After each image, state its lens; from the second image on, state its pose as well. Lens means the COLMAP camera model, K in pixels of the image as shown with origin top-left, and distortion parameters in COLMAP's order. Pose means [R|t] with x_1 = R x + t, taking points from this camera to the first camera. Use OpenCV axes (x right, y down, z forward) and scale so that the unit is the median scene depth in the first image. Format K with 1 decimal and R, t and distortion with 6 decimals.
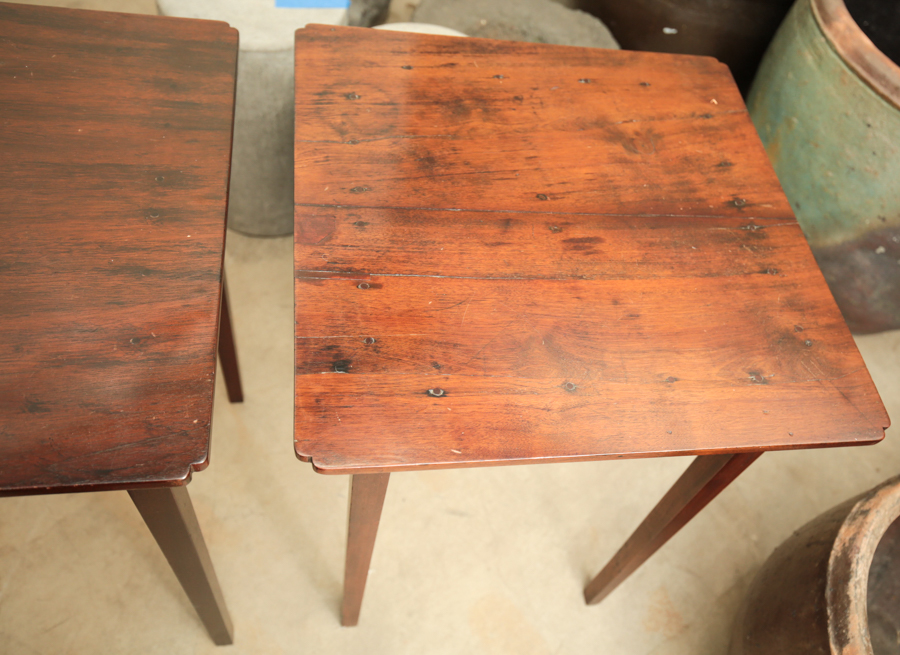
lens RADIAL K [[748.8, 0, 465.5], [0, 748.8, 341.2], [0, 0, 1]] dist [0.005282, 0.005280]
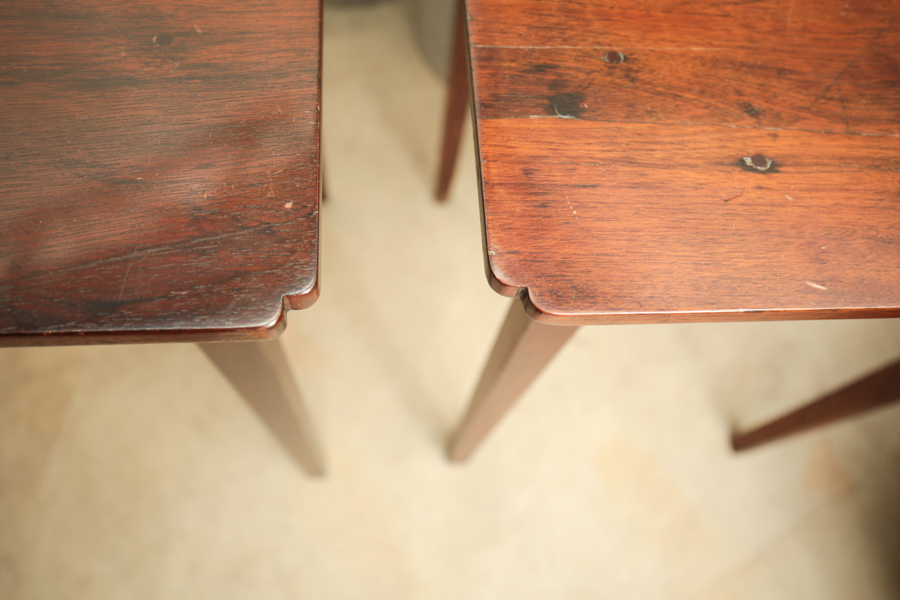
lens RADIAL K [[761.7, 0, 453.4], [0, 761.7, 331.5], [0, 0, 1]] dist [0.004742, 0.006968]
pose [[0.993785, 0.044552, -0.102009, -0.172006], [-0.019317, 0.971530, 0.236127, 0.057995], [0.109625, -0.232689, 0.966353, 0.443539]]
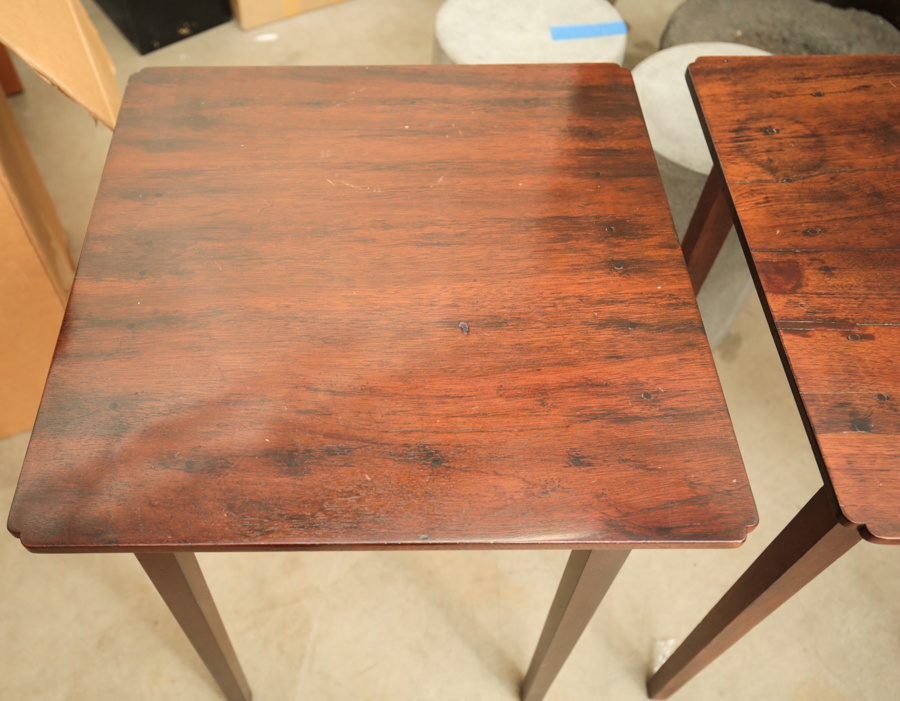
lens RADIAL K [[808.0, 0, 437.8], [0, 808.0, 371.3], [0, 0, 1]] dist [0.010734, 0.001998]
pose [[0.970707, 0.003457, -0.240240, -0.409081], [-0.007650, 0.999834, -0.016524, -0.011866], [0.240143, 0.017878, 0.970573, -0.090334]]
